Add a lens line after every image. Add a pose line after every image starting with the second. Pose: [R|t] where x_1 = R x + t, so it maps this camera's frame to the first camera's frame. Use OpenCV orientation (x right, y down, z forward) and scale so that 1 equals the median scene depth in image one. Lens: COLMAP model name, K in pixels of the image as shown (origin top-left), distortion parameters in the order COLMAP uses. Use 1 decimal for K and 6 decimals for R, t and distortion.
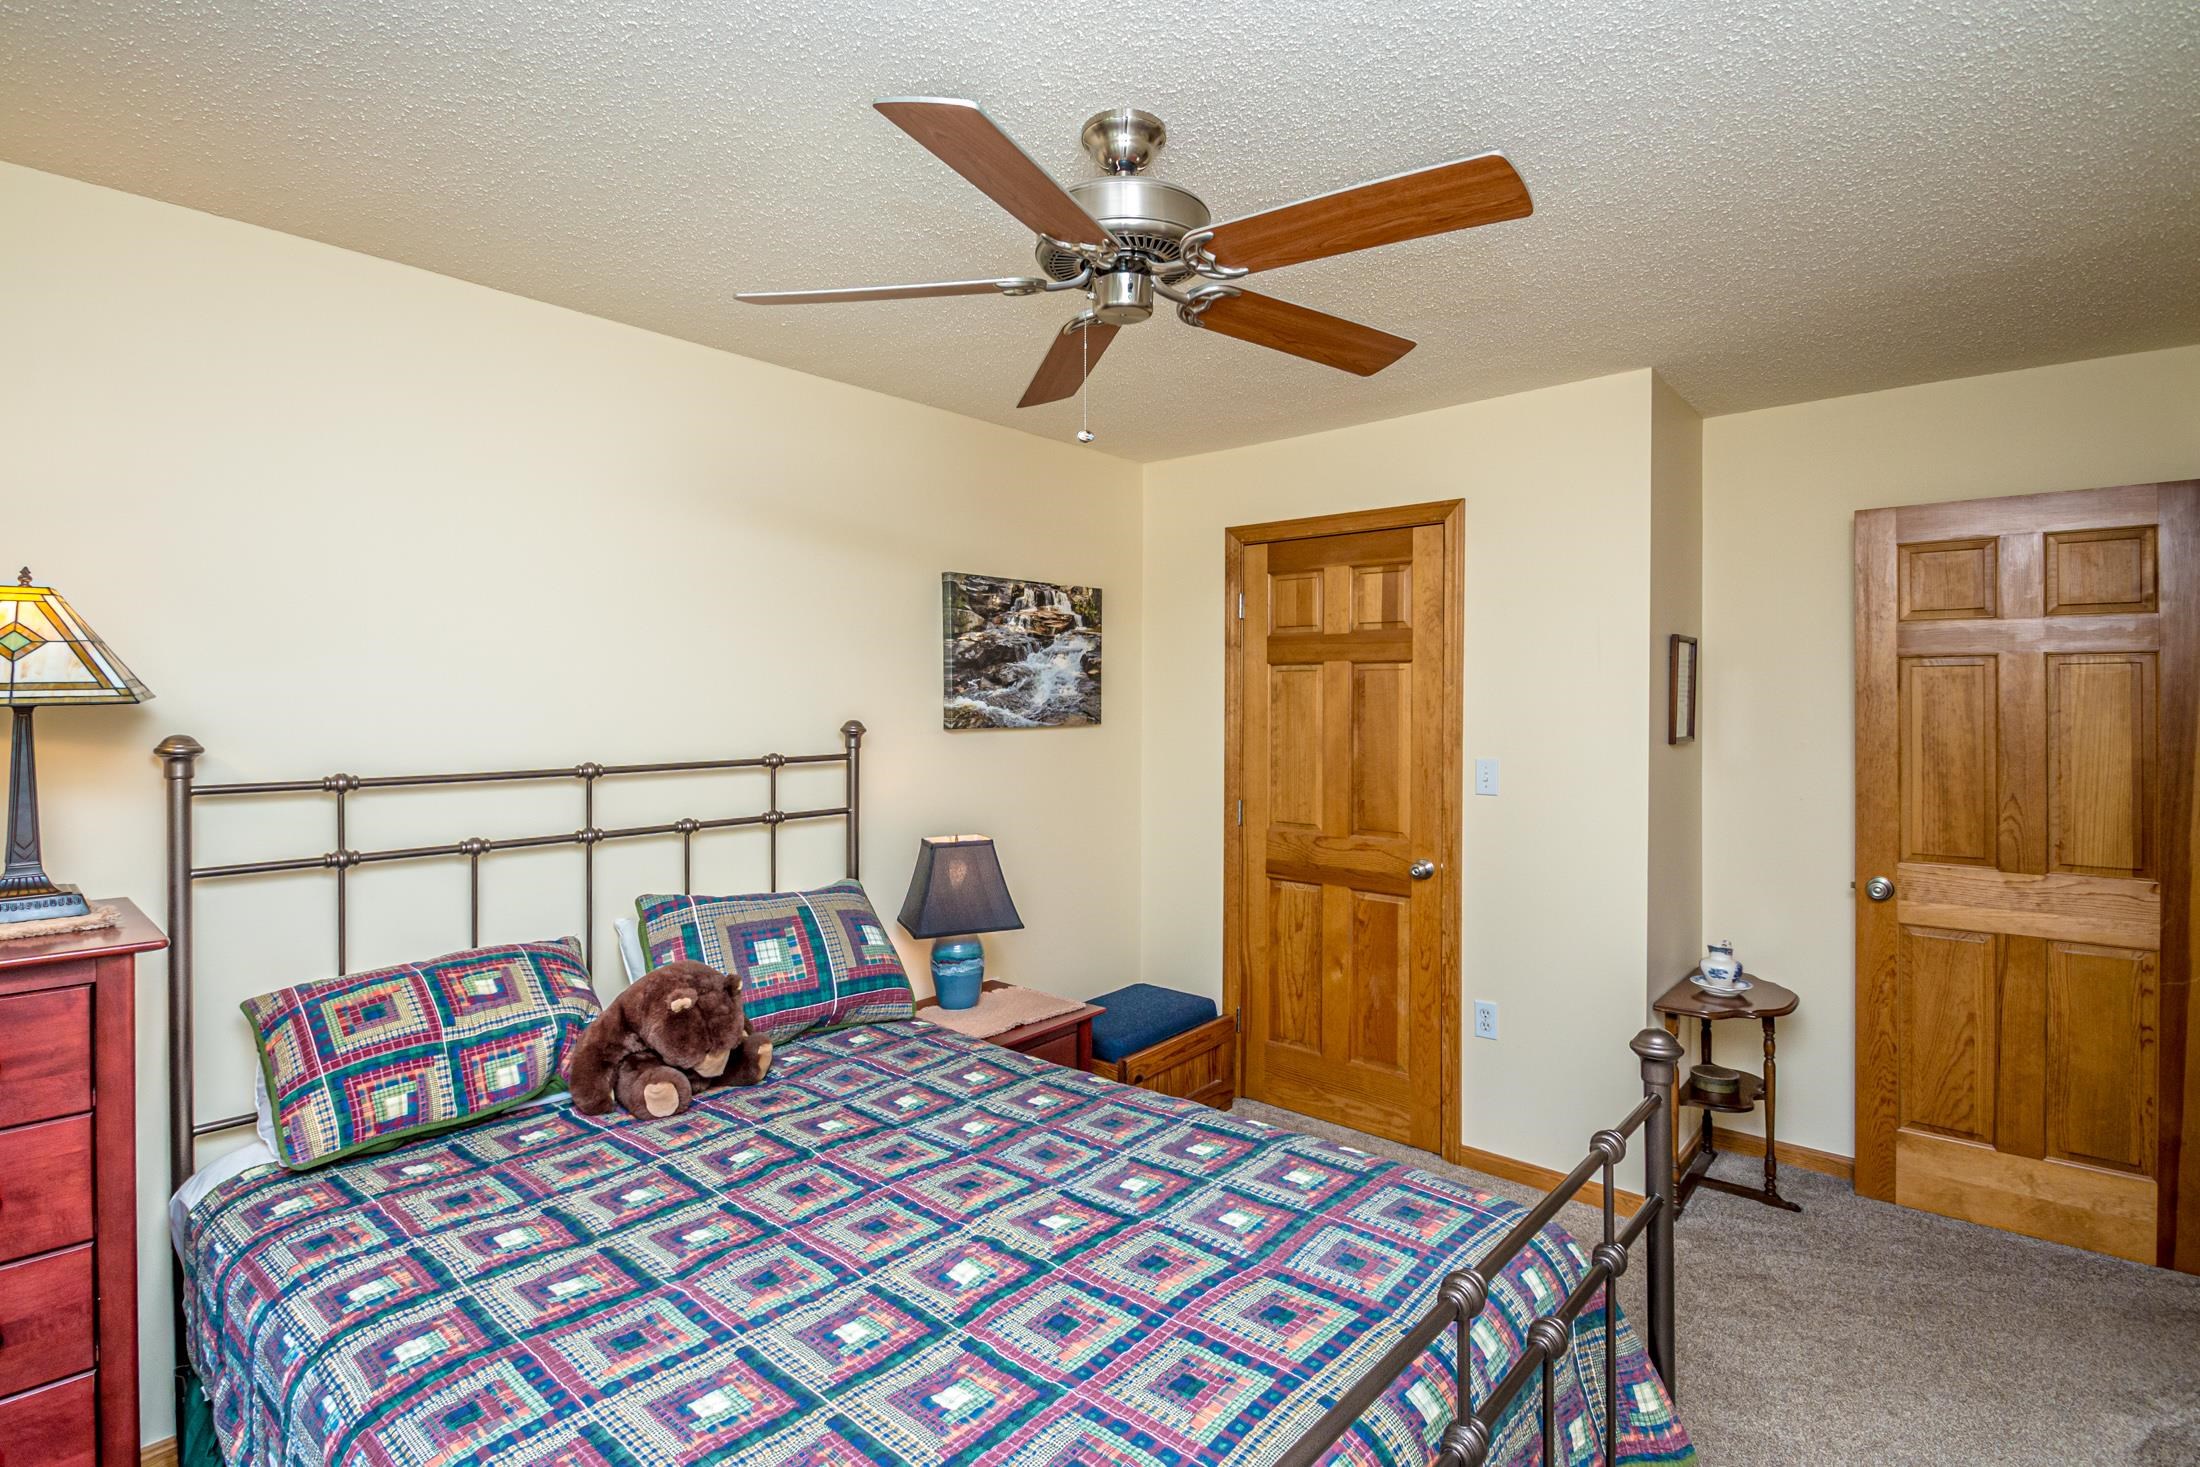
lens RADIAL K [[1072.3, 0, 1102.0], [0, 1072.3, 699.5], [0, 0, 1]] dist [0.001453, 0.000115]
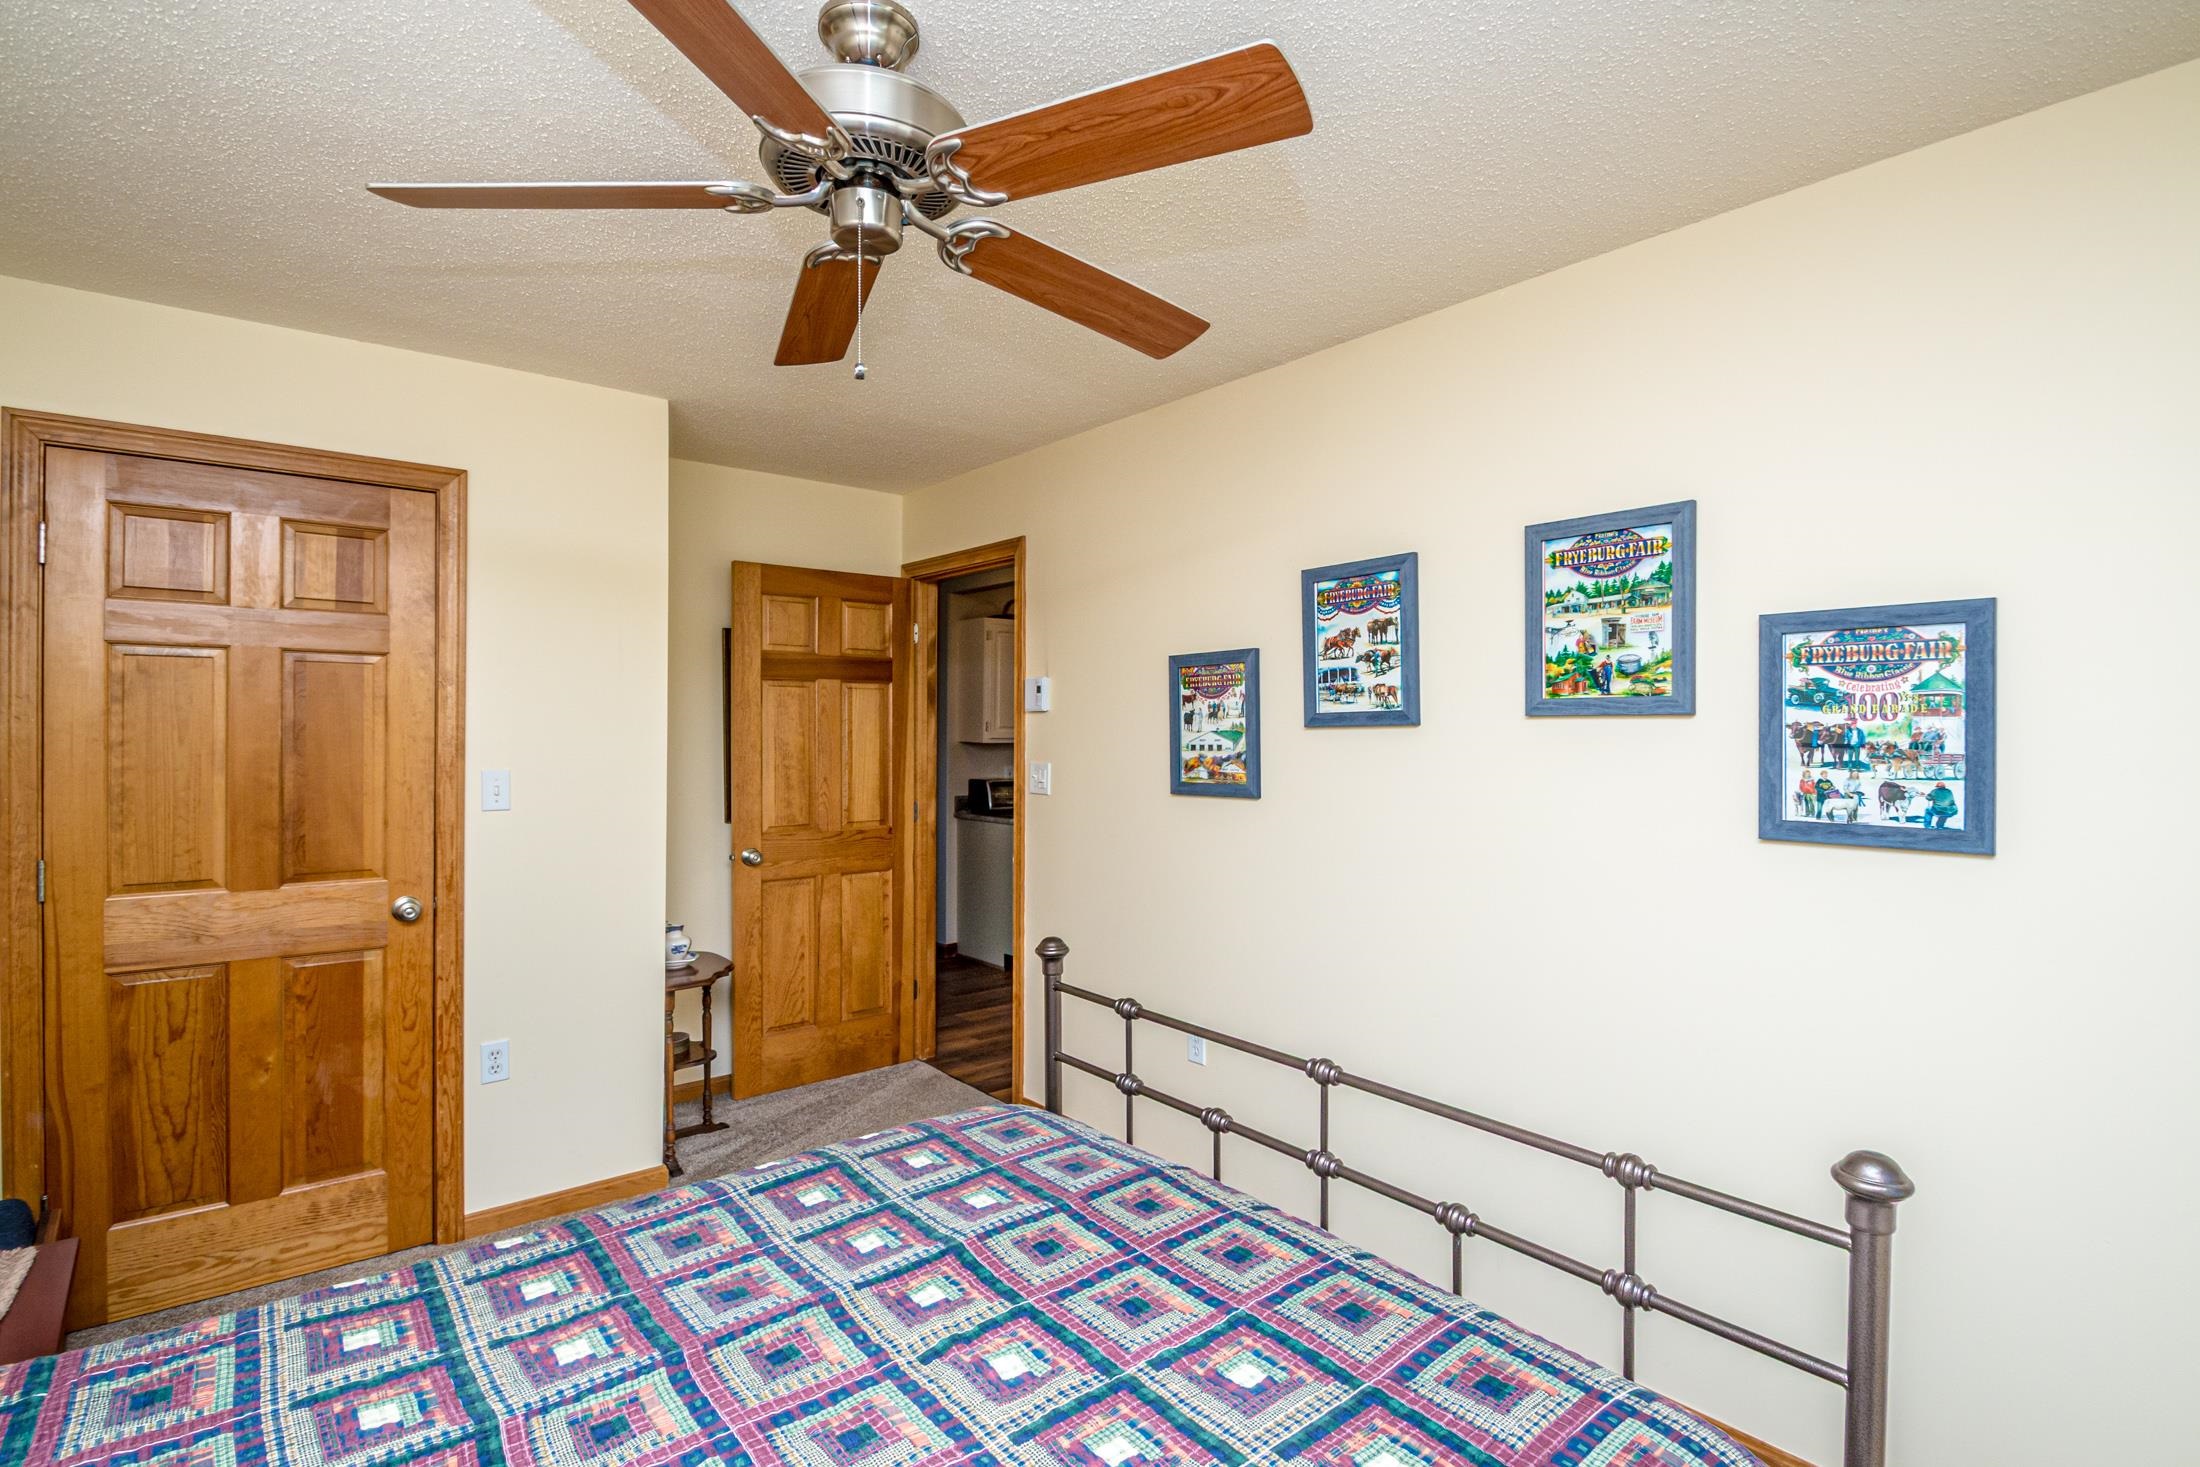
lens RADIAL K [[1035.8, 0, 1104.6], [0, 1035.8, 725.7], [0, 0, 1]] dist [0.000211, -0.010951]
pose [[0.159873, 0.001418, 0.987137, -0.711465], [-0.006033, 0.999982, -0.000460, 0.026719], [-0.987119, -0.005882, 0.159879, 0.622841]]
